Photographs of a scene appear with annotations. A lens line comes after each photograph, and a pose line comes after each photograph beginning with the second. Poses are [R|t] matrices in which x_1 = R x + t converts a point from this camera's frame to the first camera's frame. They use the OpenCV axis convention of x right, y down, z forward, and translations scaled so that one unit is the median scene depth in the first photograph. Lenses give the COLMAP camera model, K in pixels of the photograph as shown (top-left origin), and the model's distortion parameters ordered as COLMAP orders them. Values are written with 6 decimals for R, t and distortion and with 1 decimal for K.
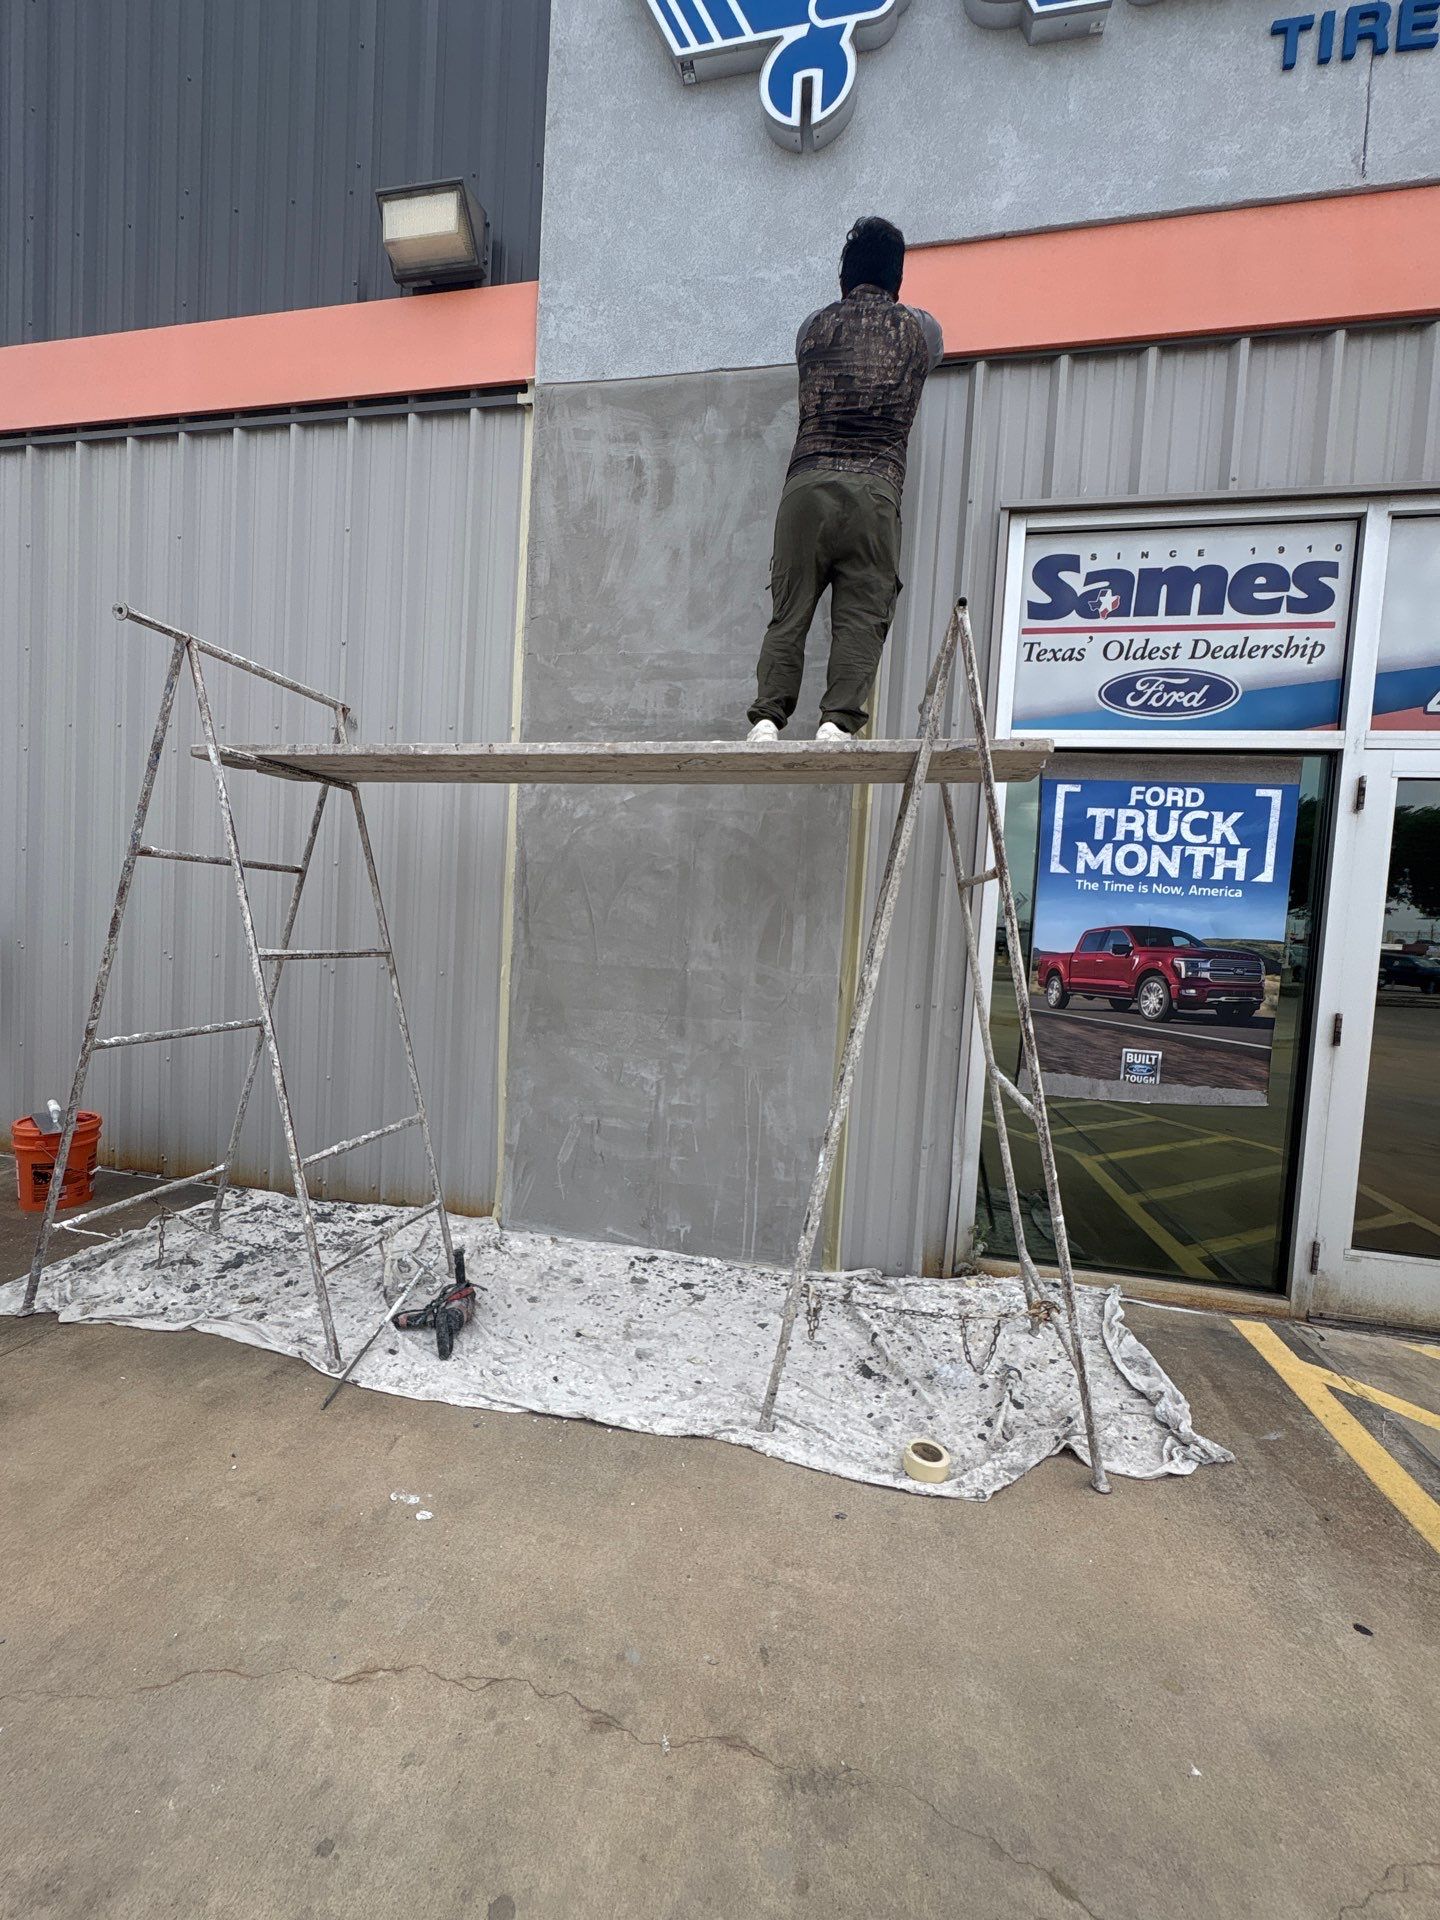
lens RADIAL K [[765.2, 0, 719.6], [0, 765.2, 964.6], [0, 0, 1]] dist [-0.001883, 0.000171]
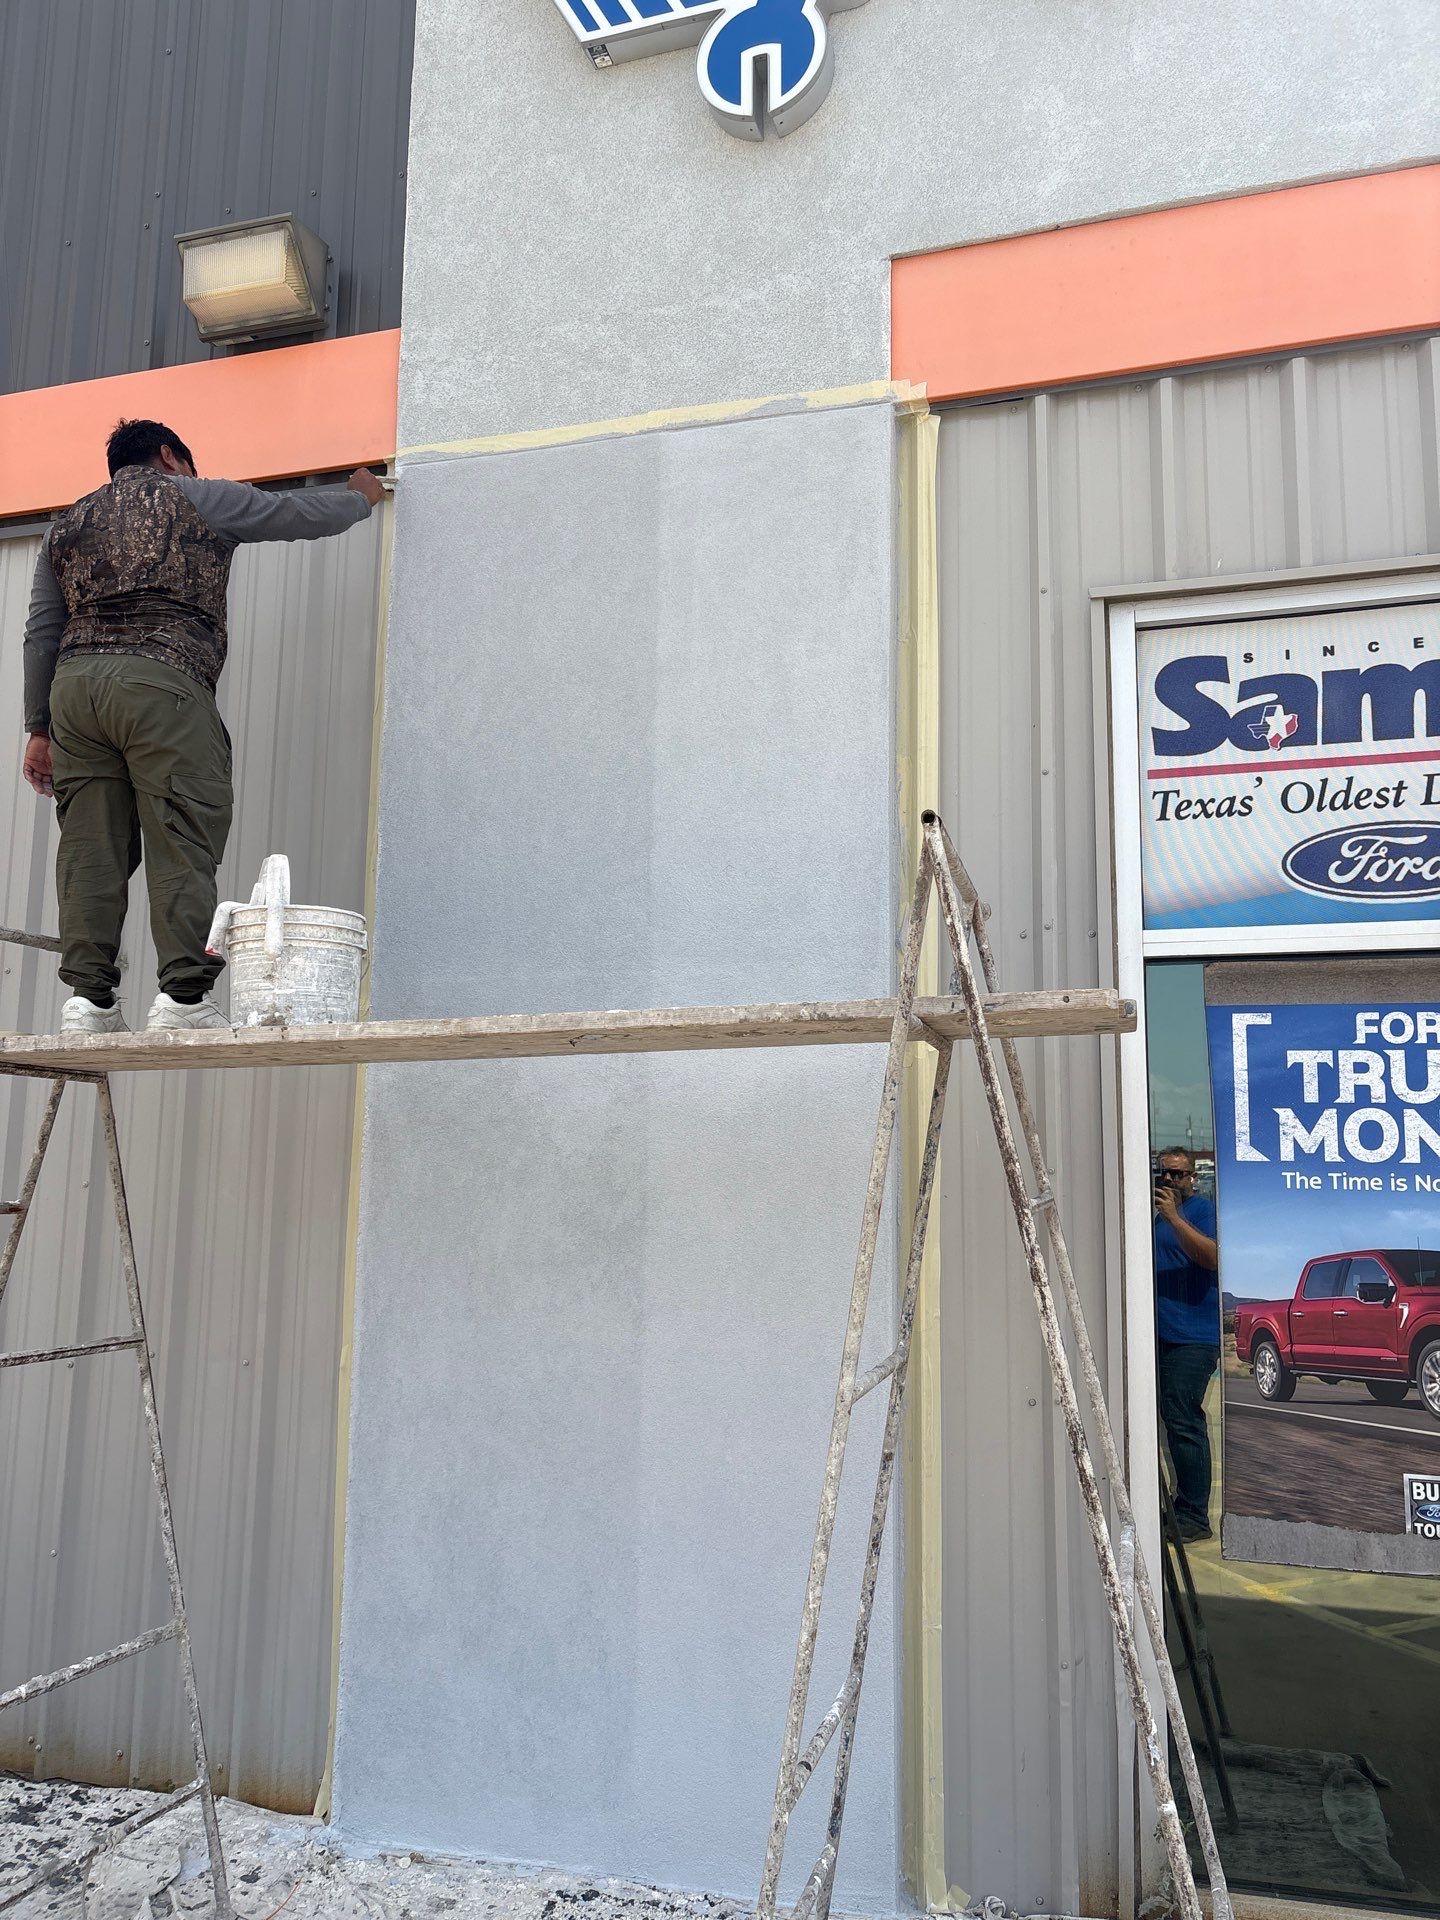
lens RADIAL K [[1456.5, 0, 722.8], [0, 1456.5, 974.1], [0, 0, 1]] dist [0.035365, -0.029062]
pose [[0.995092, -0.054472, -0.082607, 0.142801], [0.037089, 0.979299, -0.198992, -0.053105], [0.091736, 0.194952, 0.976513, -0.168180]]
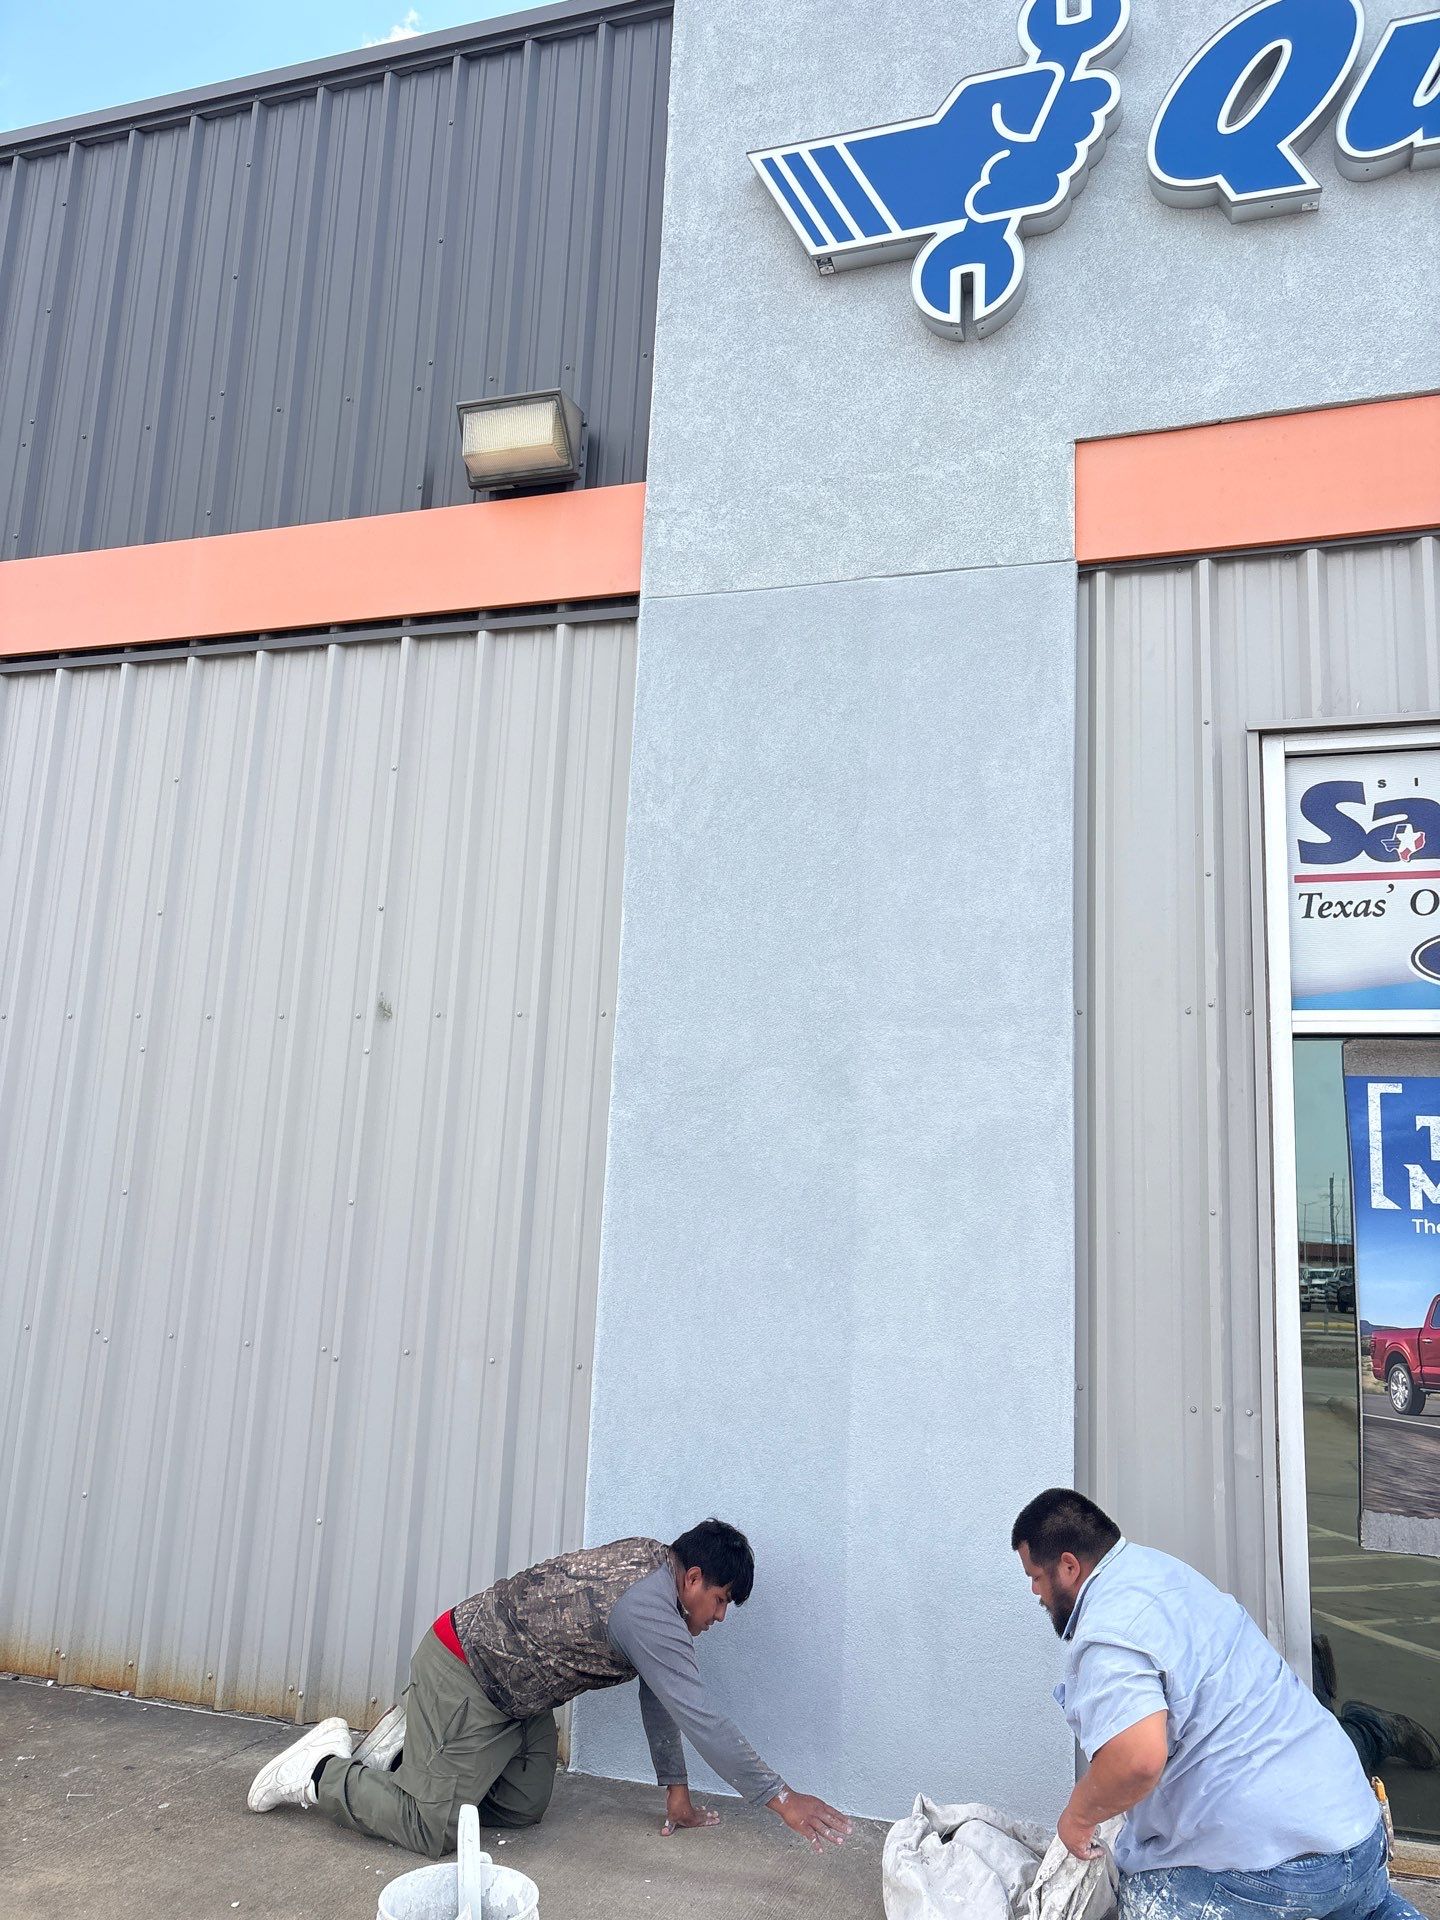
lens RADIAL K [[1456.5, 0, 724.5], [0, 1456.5, 971.0], [0, 0, 1]] dist [0.035365, -0.029062]
pose [[0.994559, -0.028896, -0.100089, -0.012839], [0.003111, 0.968571, -0.248717, -0.000488], [0.104131, 0.247053, 0.963391, -0.403387]]
